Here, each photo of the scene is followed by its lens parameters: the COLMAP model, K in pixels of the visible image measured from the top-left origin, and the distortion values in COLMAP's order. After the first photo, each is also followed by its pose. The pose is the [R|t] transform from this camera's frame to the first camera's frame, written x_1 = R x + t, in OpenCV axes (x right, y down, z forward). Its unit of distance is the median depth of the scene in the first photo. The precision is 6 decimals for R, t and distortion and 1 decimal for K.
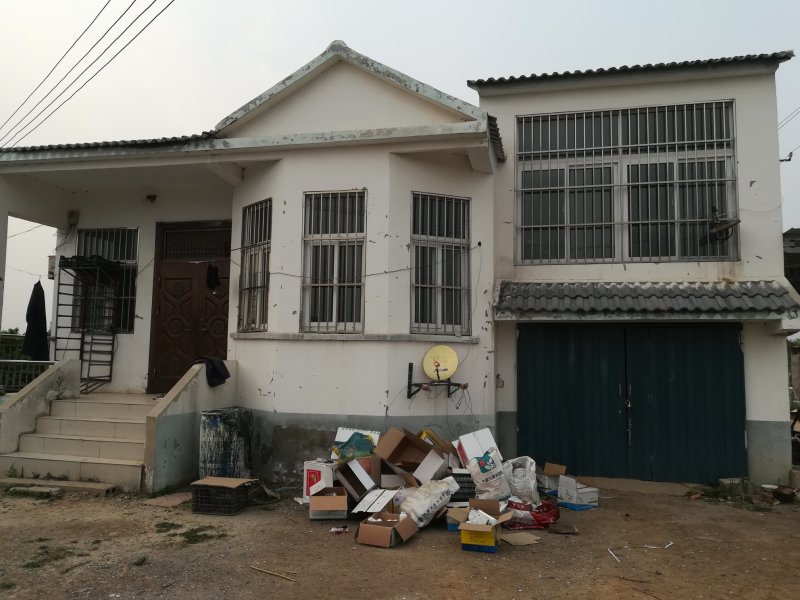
lens RADIAL K [[633.8, 0, 400.0], [0, 633.8, 301.2], [0, 0, 1]] dist [0.001061, 0.001034]
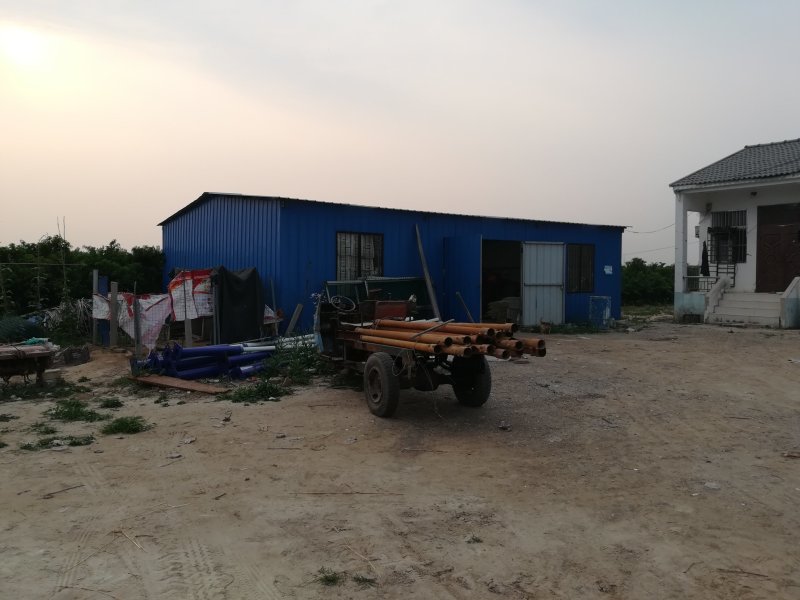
lens RADIAL K [[633.8, 0, 399.5], [0, 633.8, 296.7], [0, 0, 1]] dist [0.001061, 0.001034]
pose [[0.764264, 0.008881, -0.644842, 0.037707], [0.065976, 0.993582, 0.091879, -0.100183], [0.641520, -0.112763, 0.758773, -1.242903]]
